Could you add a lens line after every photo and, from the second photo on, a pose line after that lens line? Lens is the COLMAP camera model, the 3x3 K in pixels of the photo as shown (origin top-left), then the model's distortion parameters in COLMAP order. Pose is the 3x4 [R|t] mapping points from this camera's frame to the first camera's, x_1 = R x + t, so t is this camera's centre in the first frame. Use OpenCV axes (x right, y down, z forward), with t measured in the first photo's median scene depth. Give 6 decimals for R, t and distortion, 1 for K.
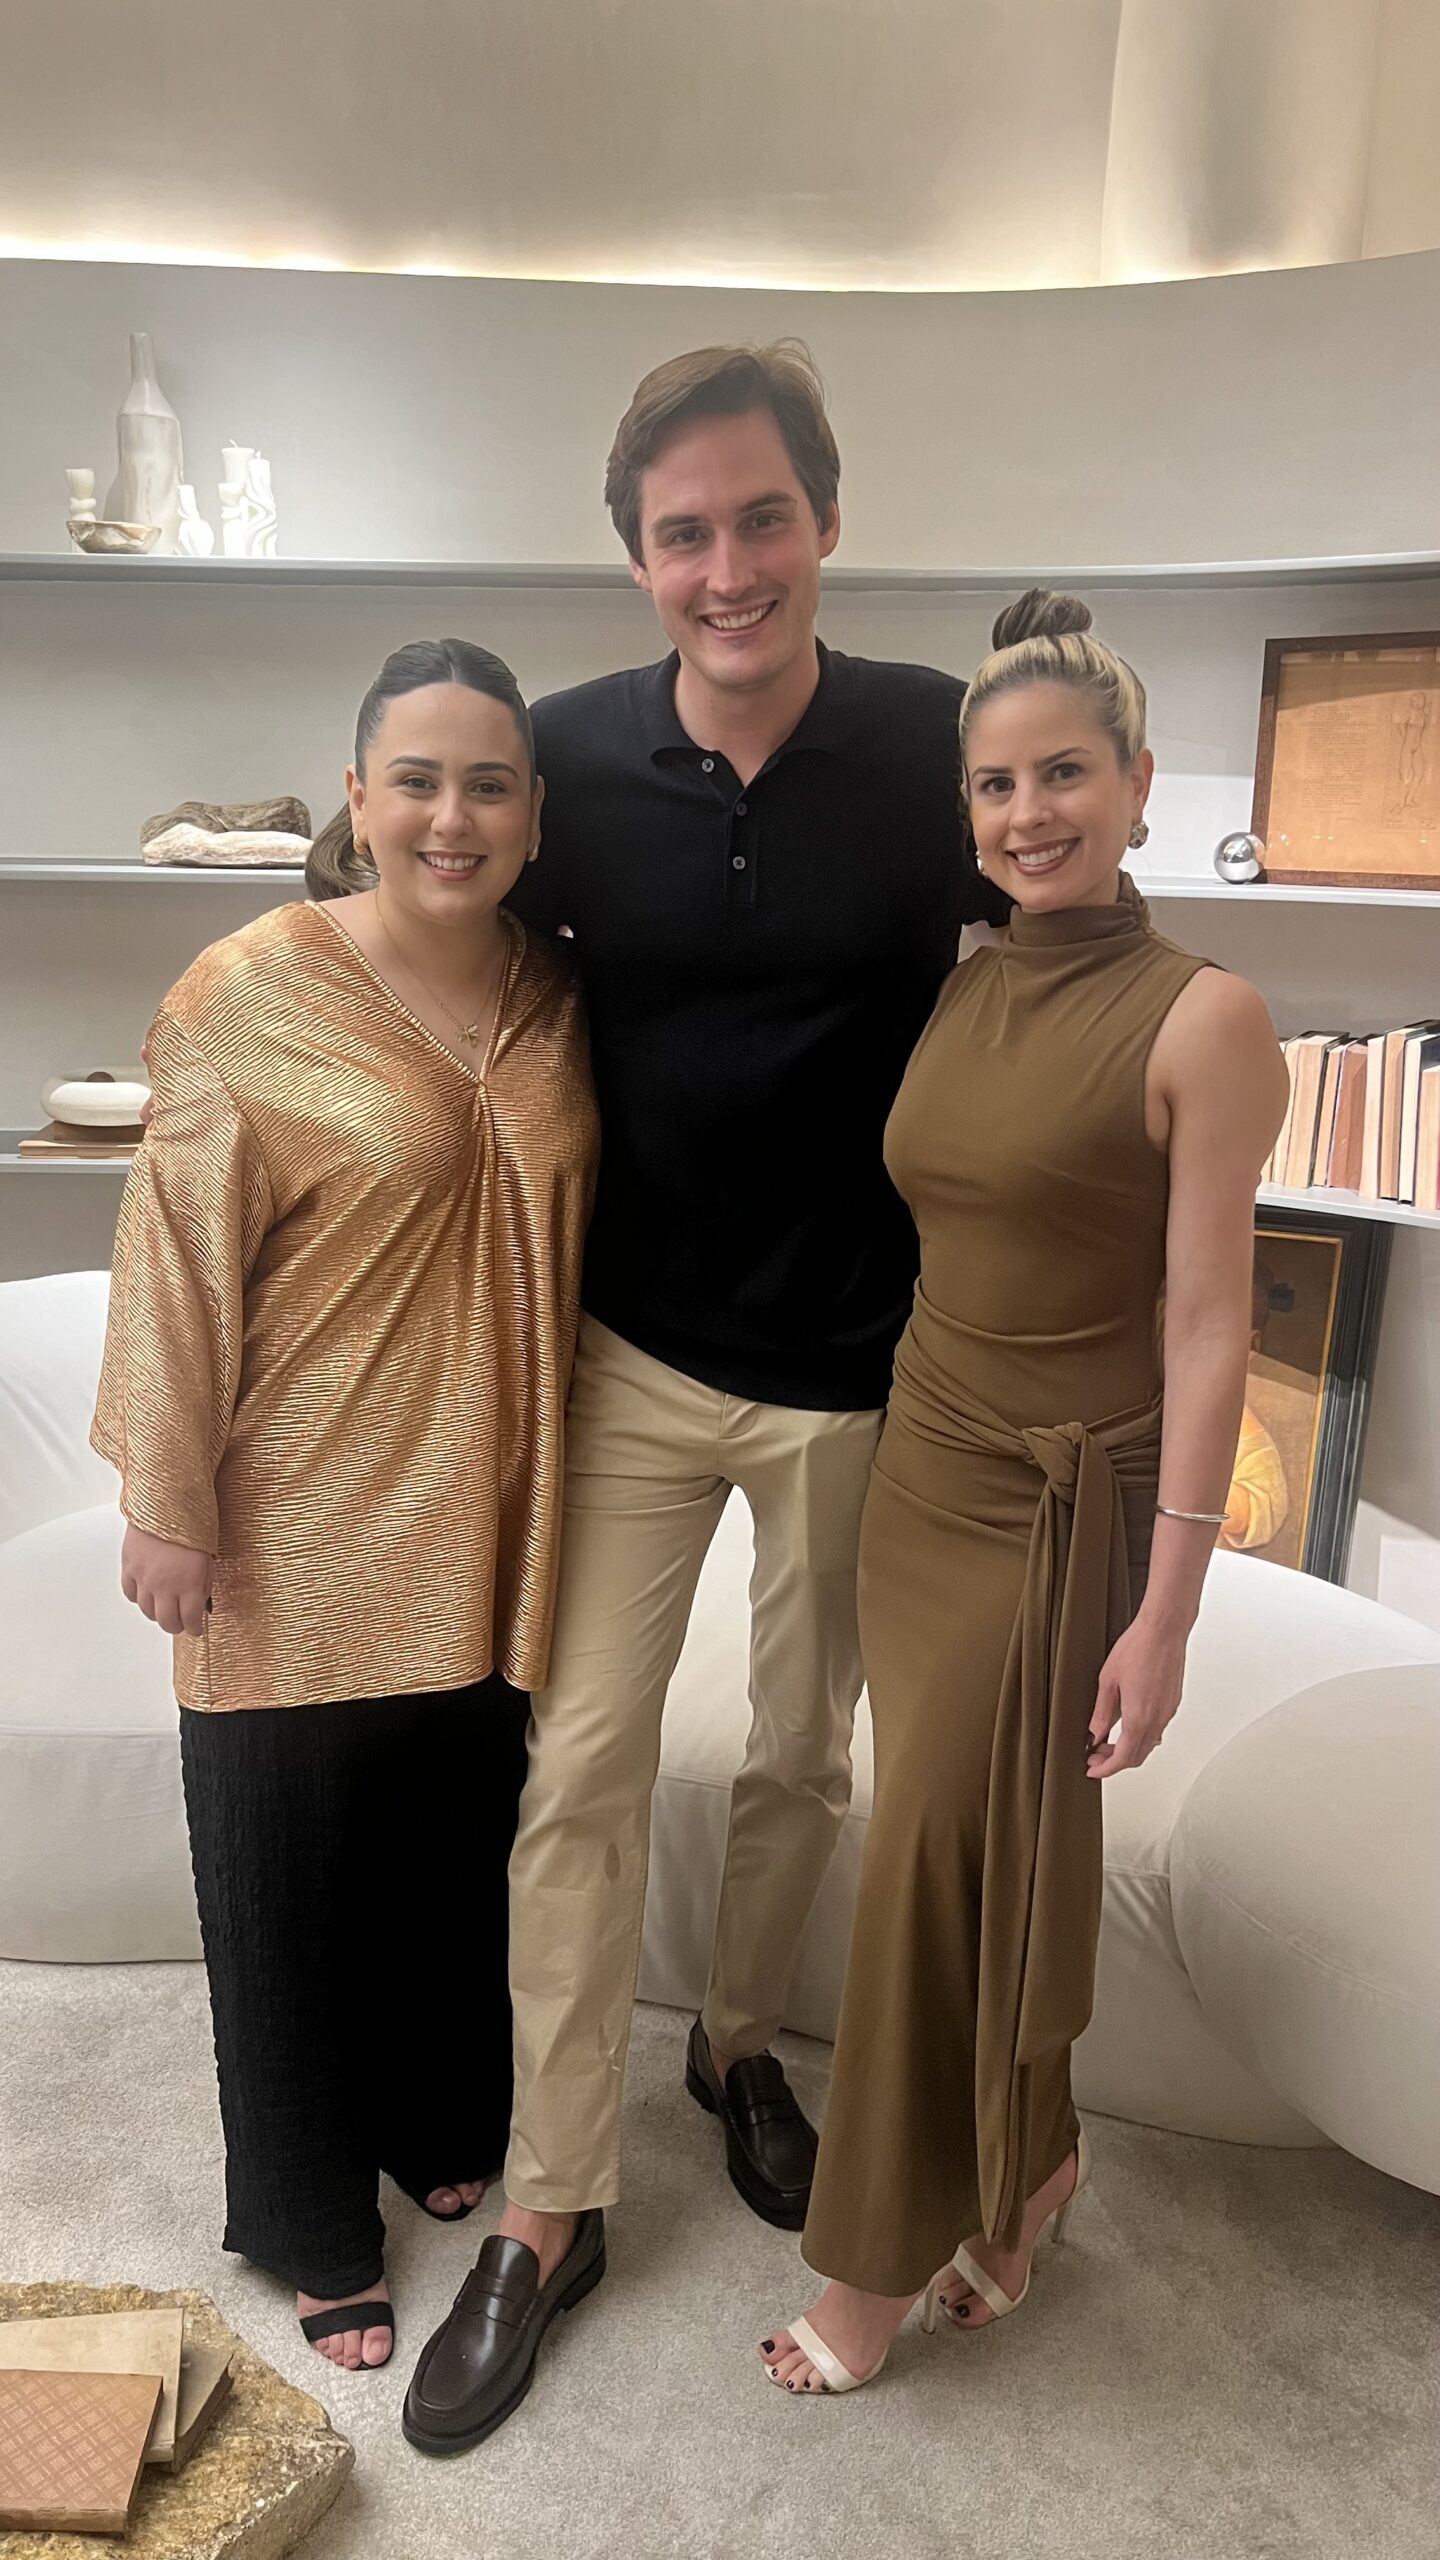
lens RADIAL K [[1943.3, 0, 704.6], [0, 1943.3, 1252.6], [0, 0, 1]] dist [0.037953, -0.043605]
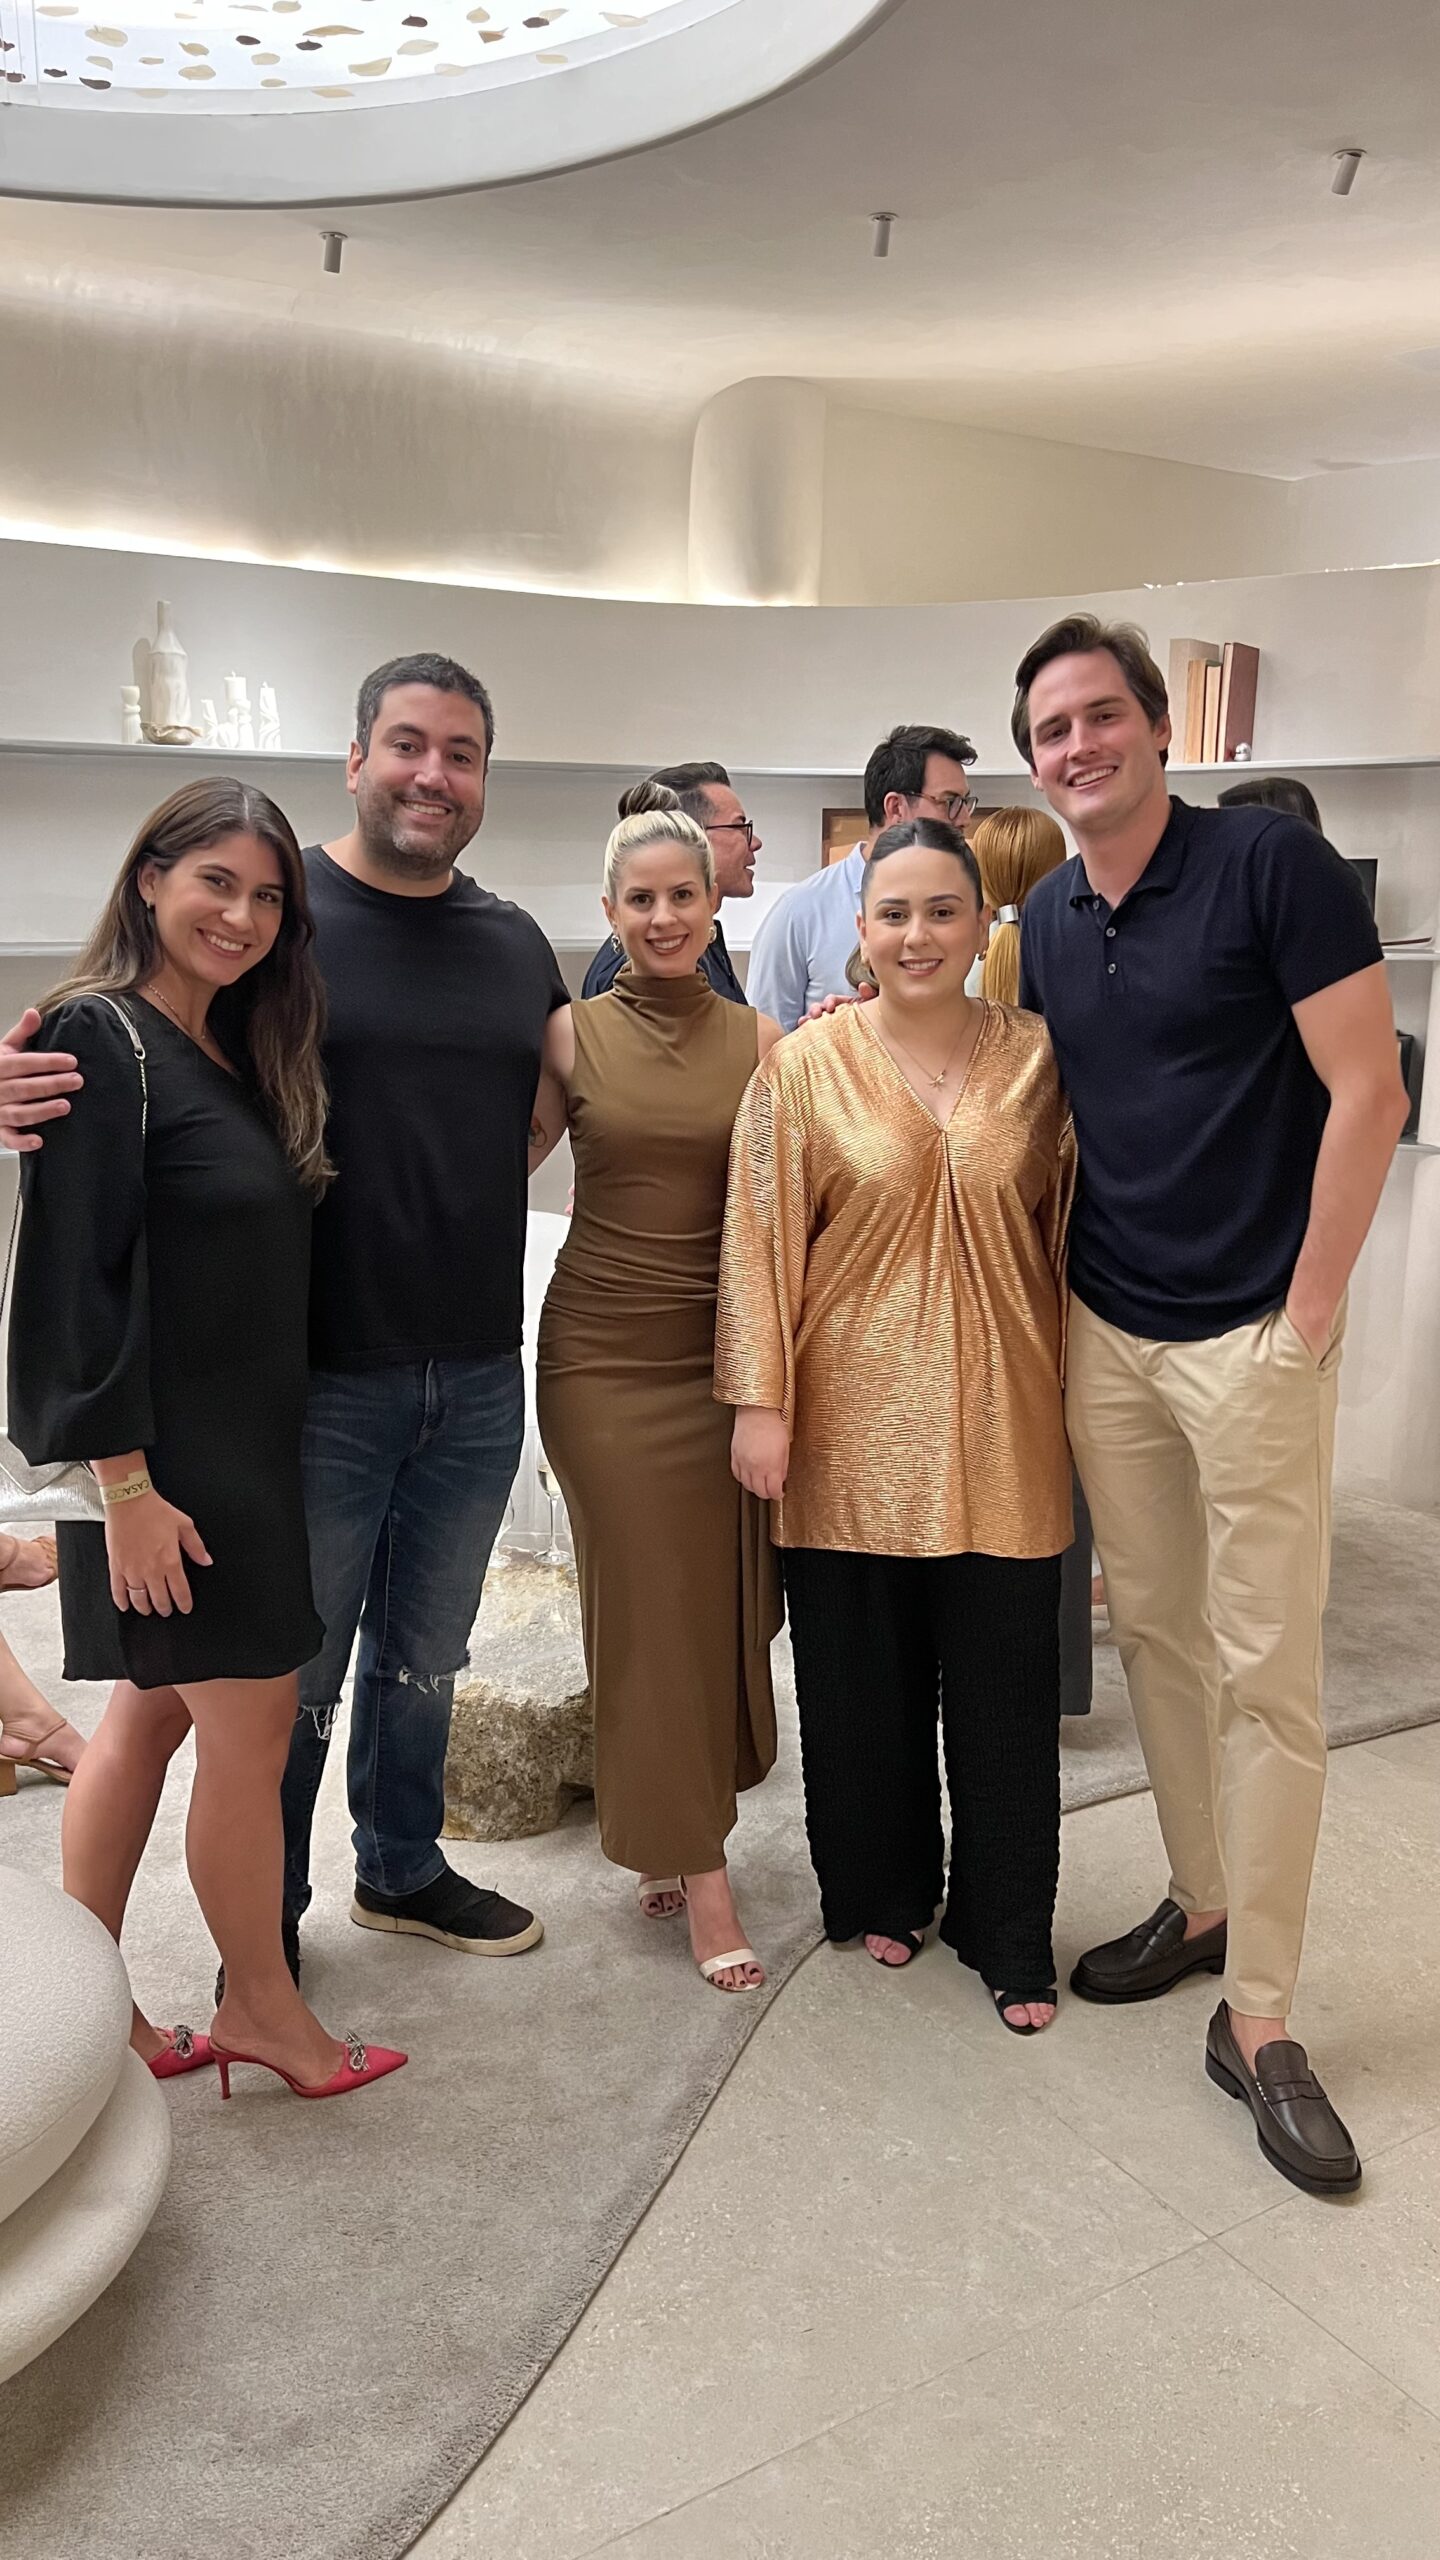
lens RADIAL K [[1943.3, 0, 731.0], [0, 1943.3, 1296.7], [0, 0, 1]] dist [0.037953, -0.043605]
pose [[0.876089, -0.107440, 0.470026, -0.688666], [0.123539, 0.992334, -0.003434, 0.133913], [-0.466054, 0.061075, 0.882646, -0.535557]]
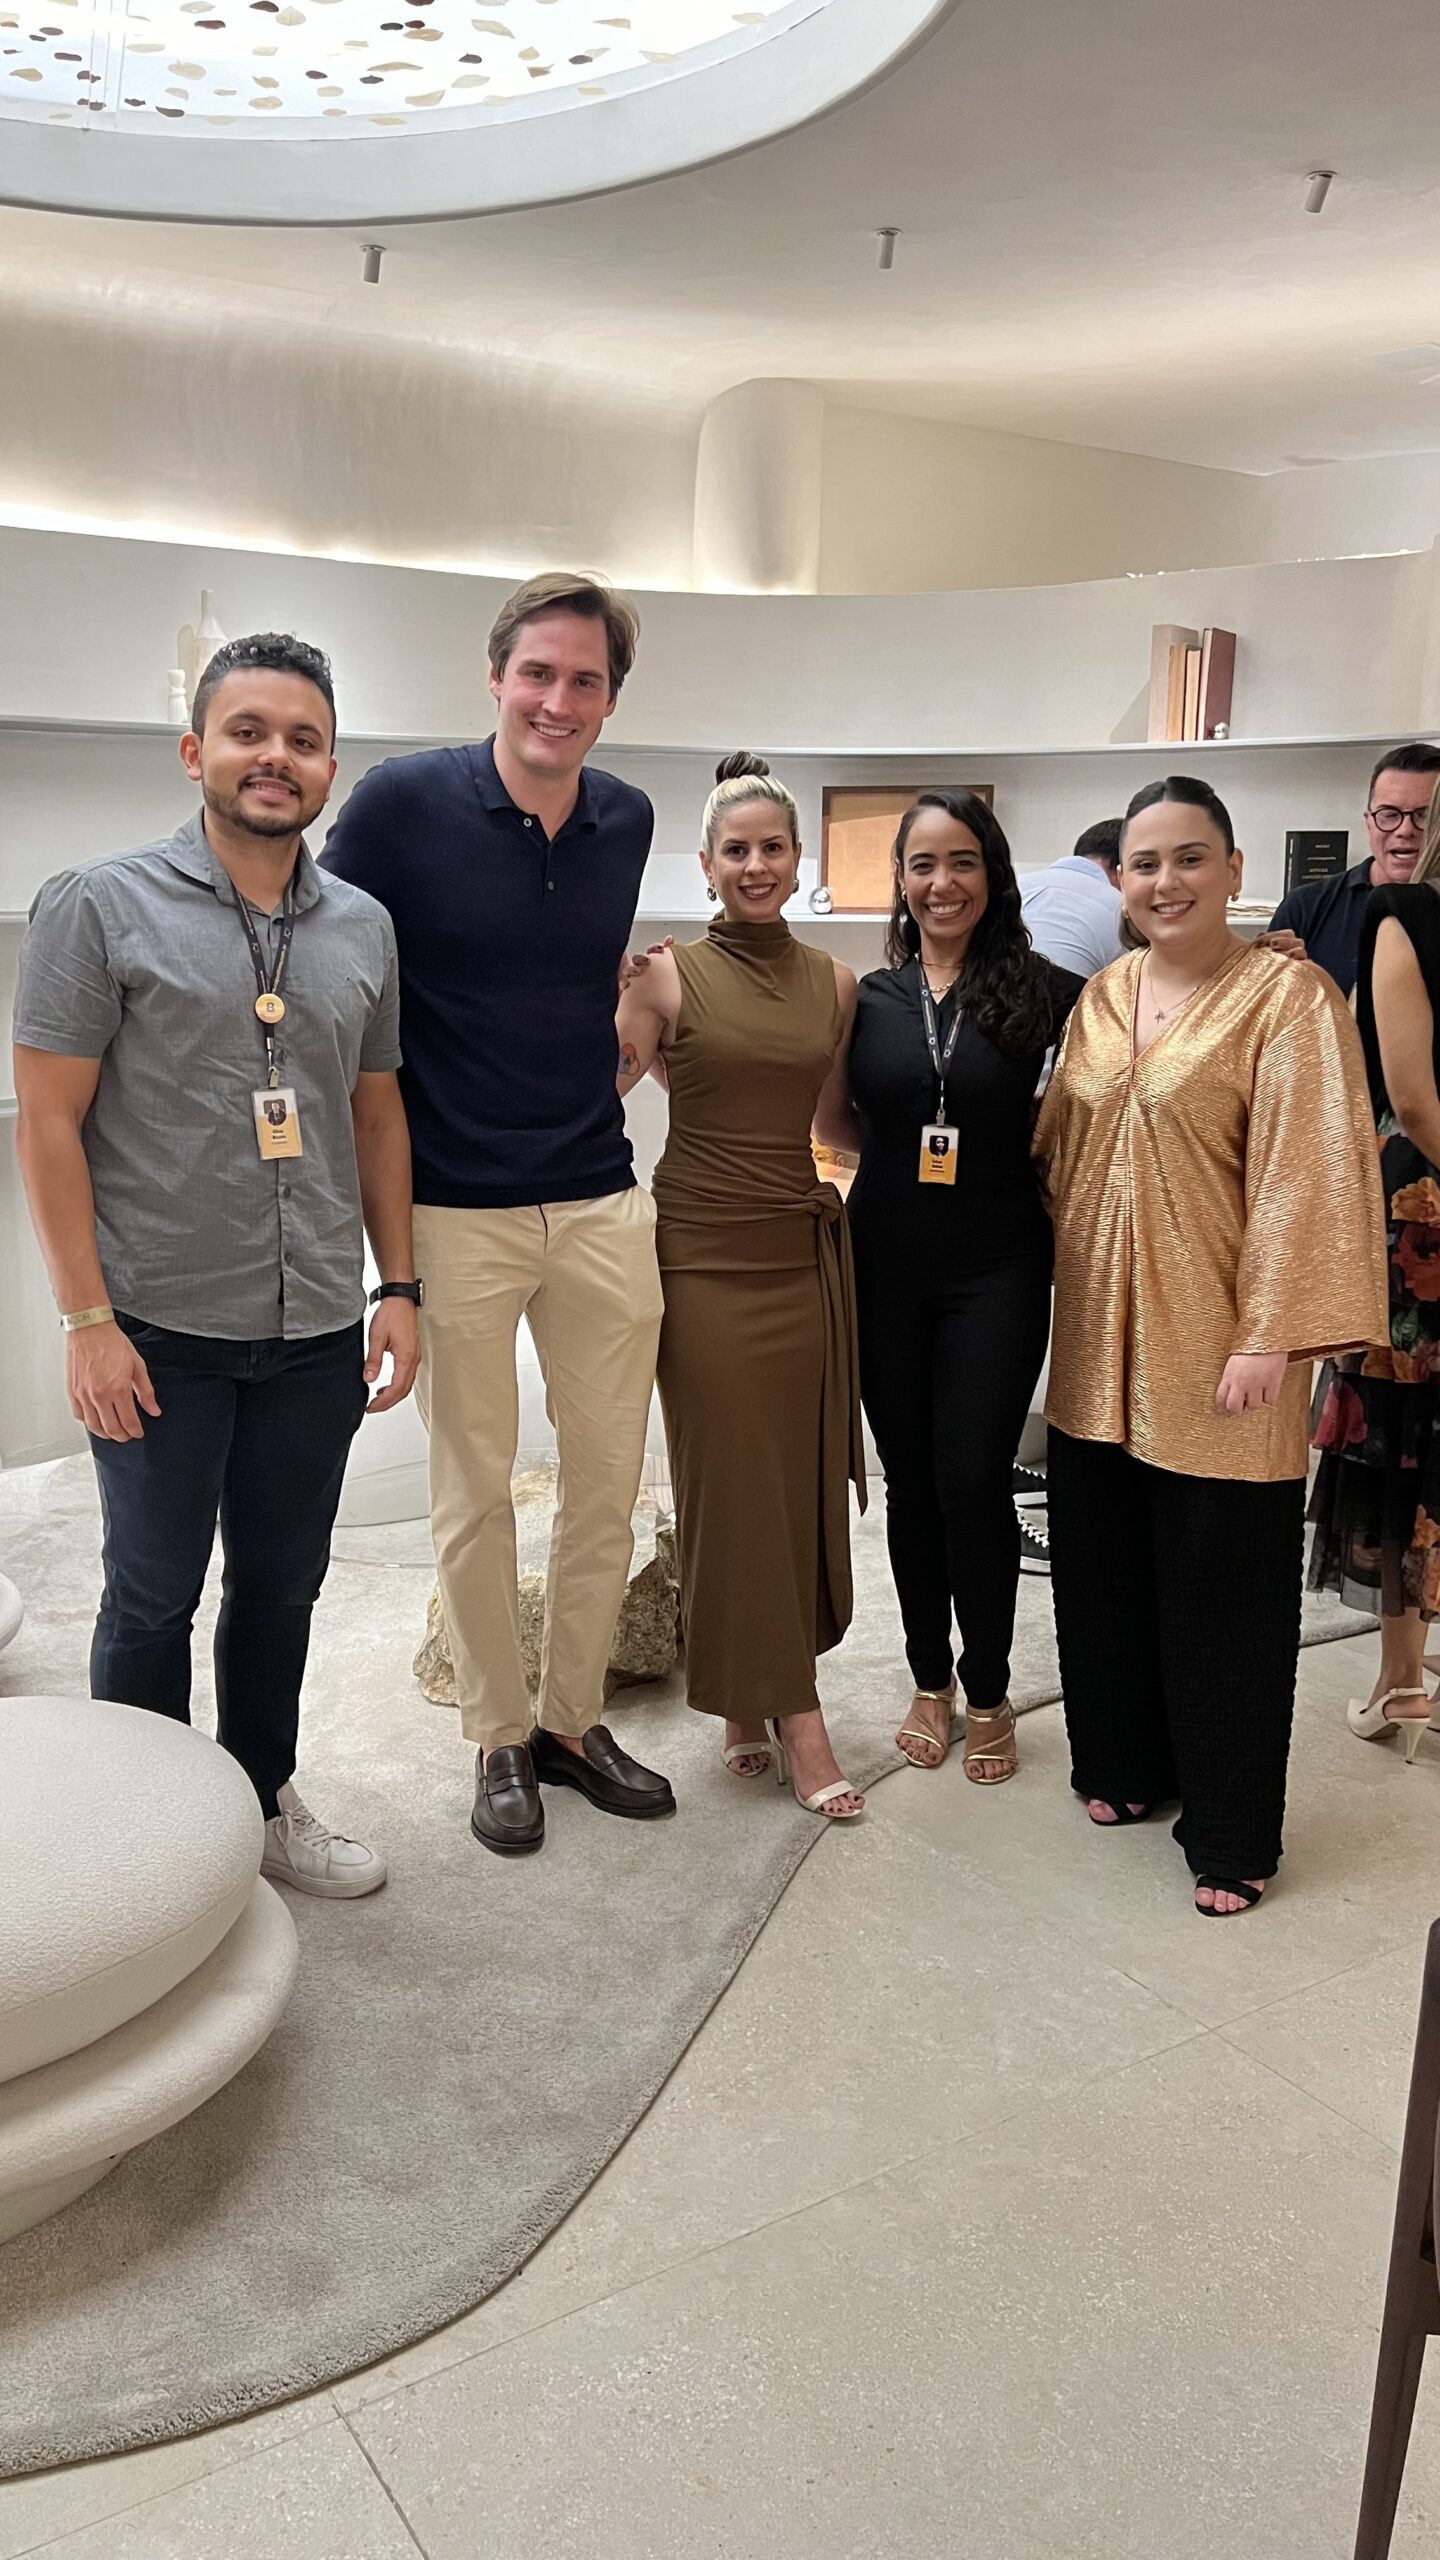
lens RADIAL K [[1943.3, 0, 710.2], [0, 1943.3, 1286.9], [0, 0, 1]] dist [0.037953, -0.043605]
pose [[0.872801, -0.109421, 0.475653, -0.773682], [0.126806, 0.991917, -0.004498, 0.169347], [-0.471316, 0.064242, 0.879622, -0.603097]]
